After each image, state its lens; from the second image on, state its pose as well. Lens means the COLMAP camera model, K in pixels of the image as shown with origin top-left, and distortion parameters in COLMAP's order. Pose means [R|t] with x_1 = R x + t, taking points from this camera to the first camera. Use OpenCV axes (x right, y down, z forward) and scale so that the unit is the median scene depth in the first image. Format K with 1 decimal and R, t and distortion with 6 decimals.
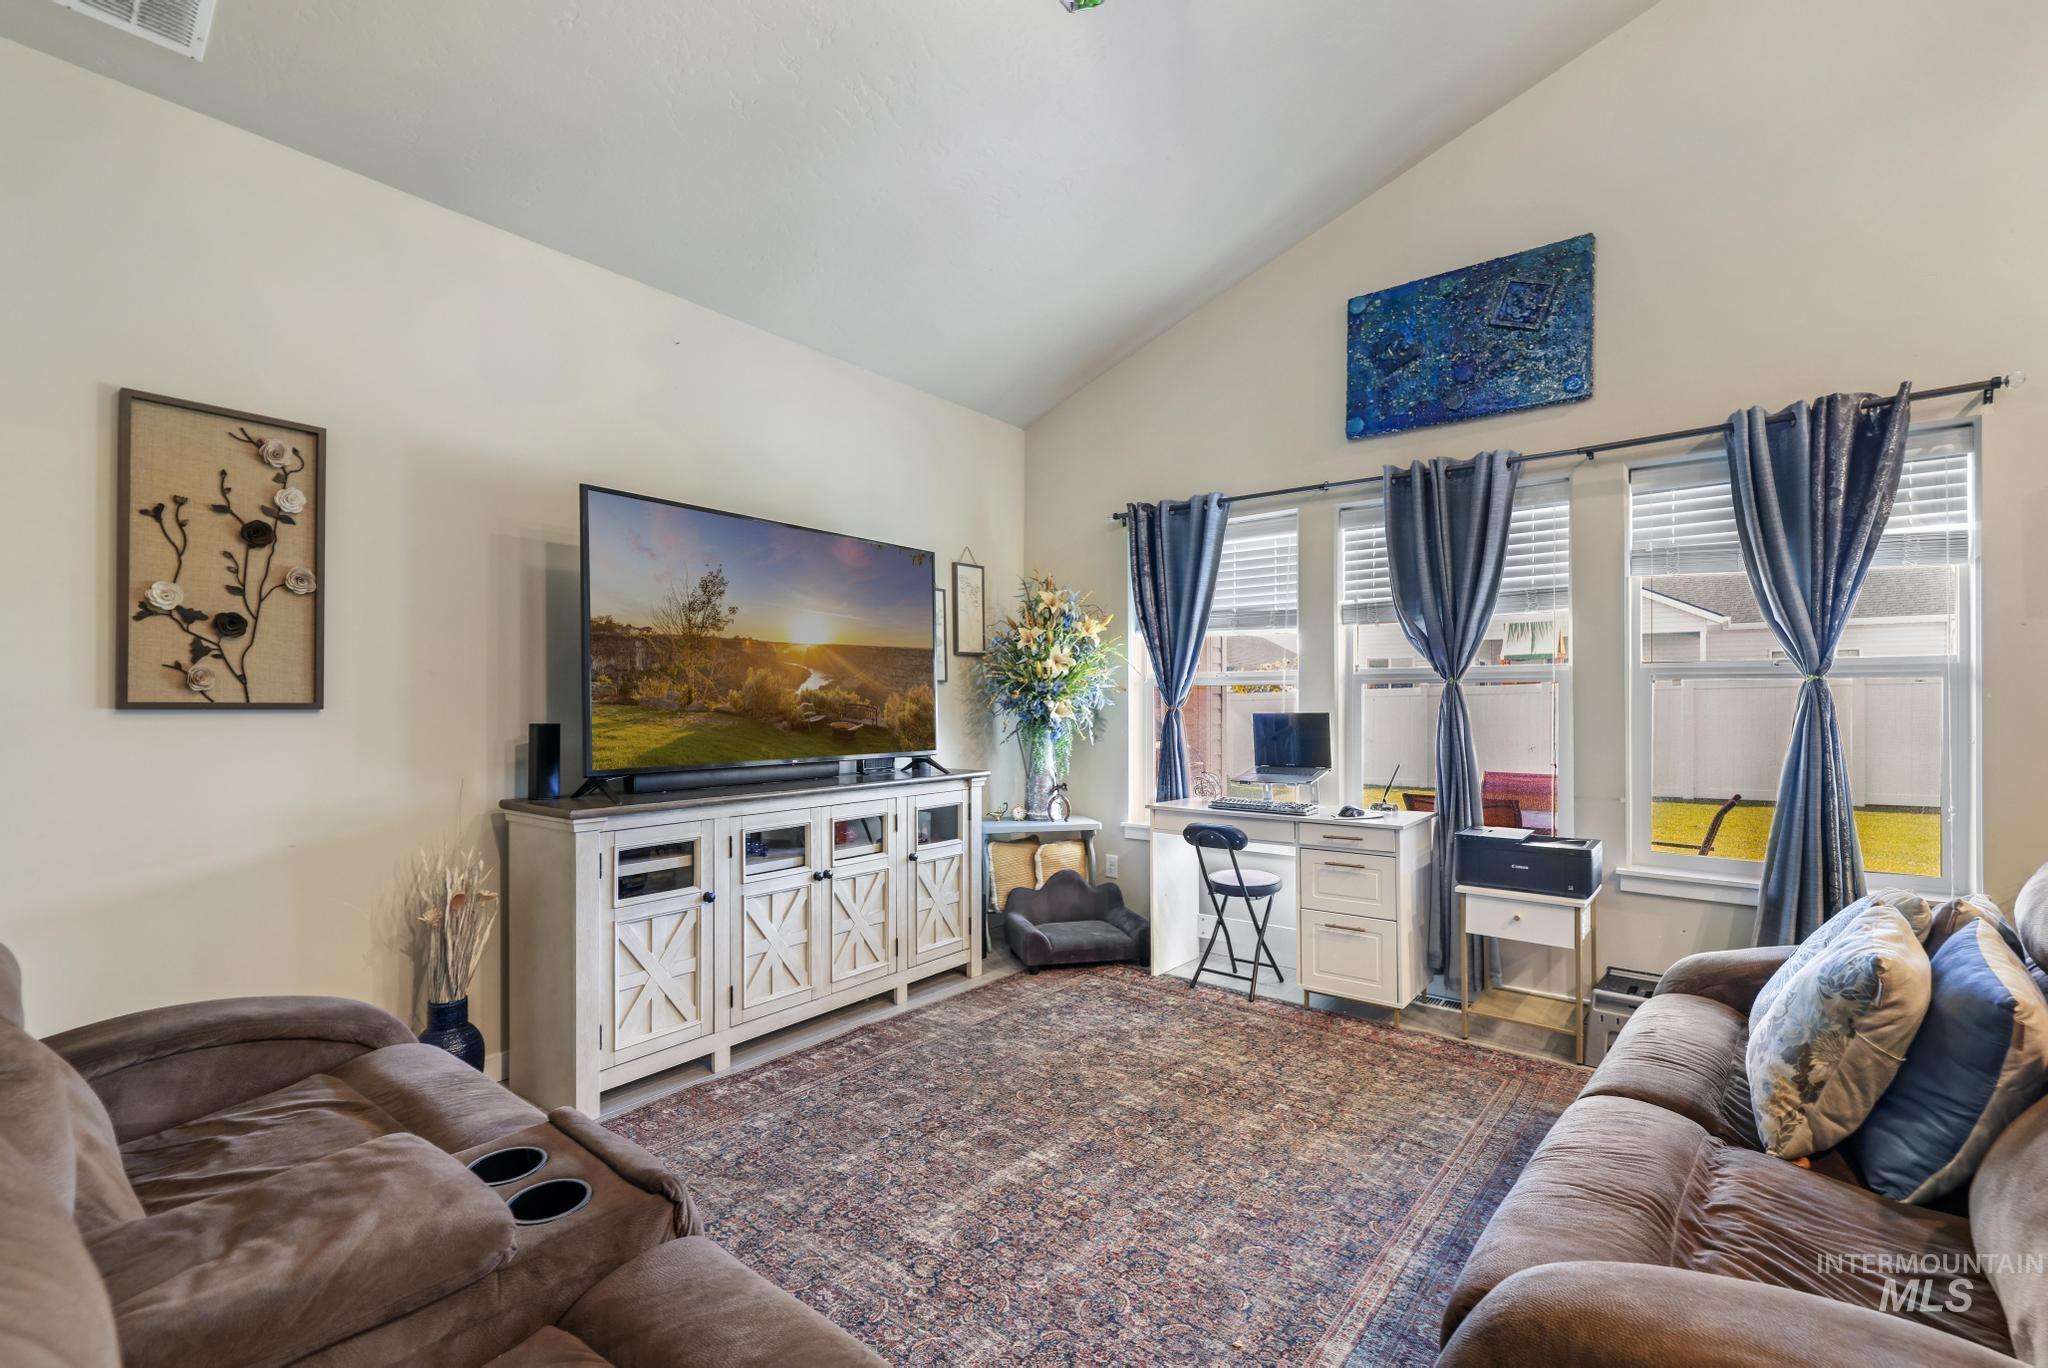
lens RADIAL K [[886.5, 0, 1004.3], [0, 886.5, 709.8], [0, 0, 1]] dist [0.000970, 0.000218]
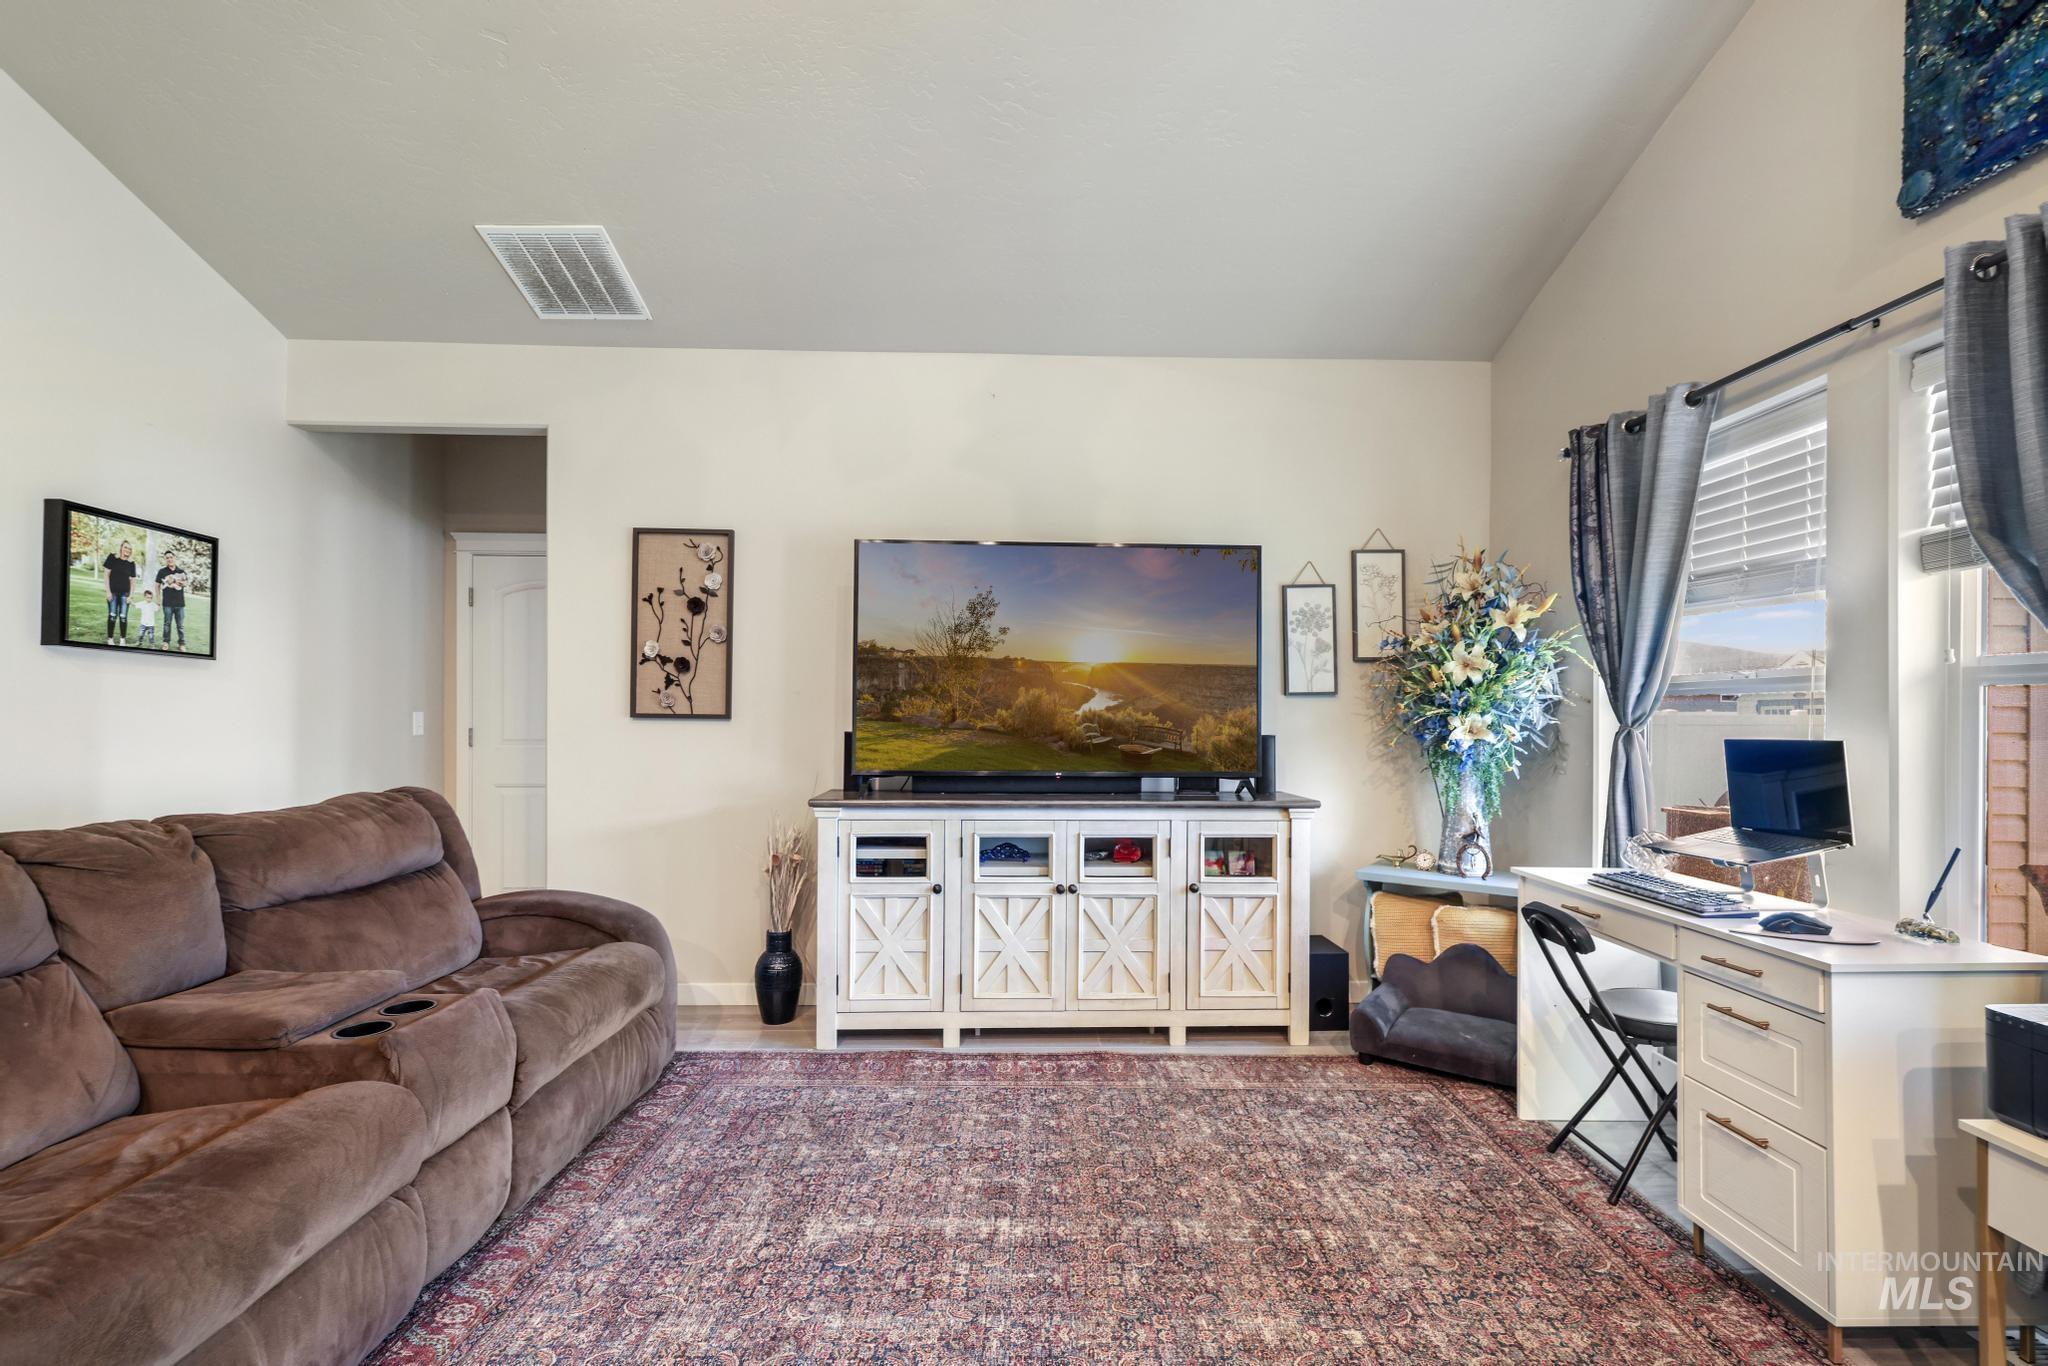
lens RADIAL K [[885.5, 0, 1030.0], [0, 885.5, 723.4], [0, 0, 1]] dist [0.000705, 0.000006]
pose [[0.653123, 0.010631, -0.757178, 0.577277], [-0.013022, 0.999911, 0.002807, -0.002882], [0.757140, 0.008027, 0.653203, 0.346754]]
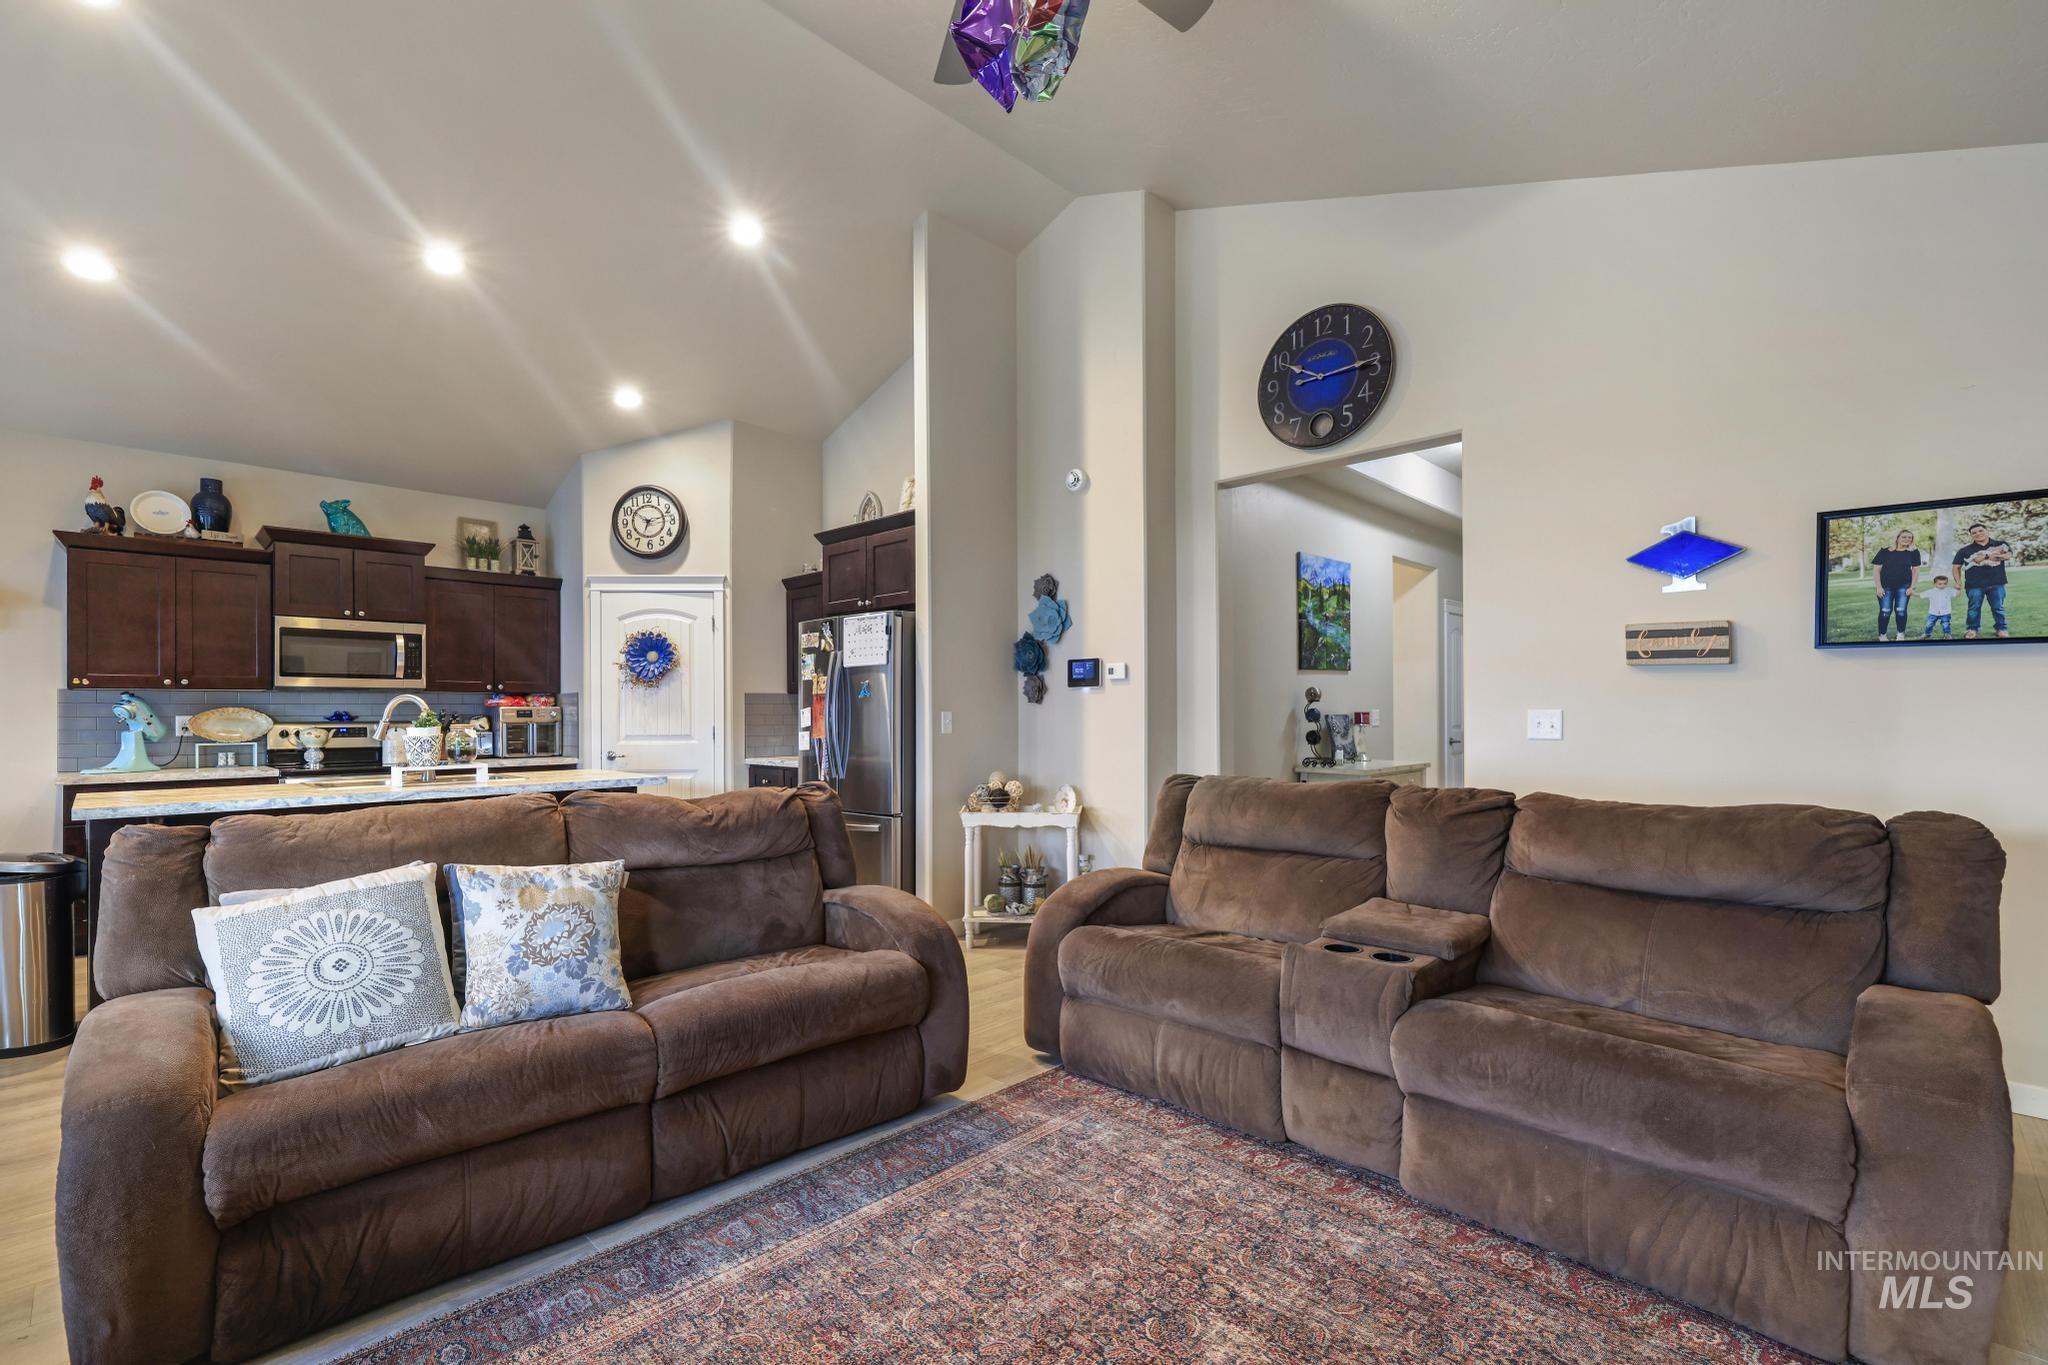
lens RADIAL K [[899.1, 0, 1007.4], [0, 899.1, 712.9], [0, 0, 1]] dist [0.004521, 0.000066]
pose [[-0.995933, 0.004807, 0.089970, 0.030752], [0.005613, 0.999946, 0.008704, -0.009897], [-0.089923, 0.009174, -0.995906, 1.279124]]
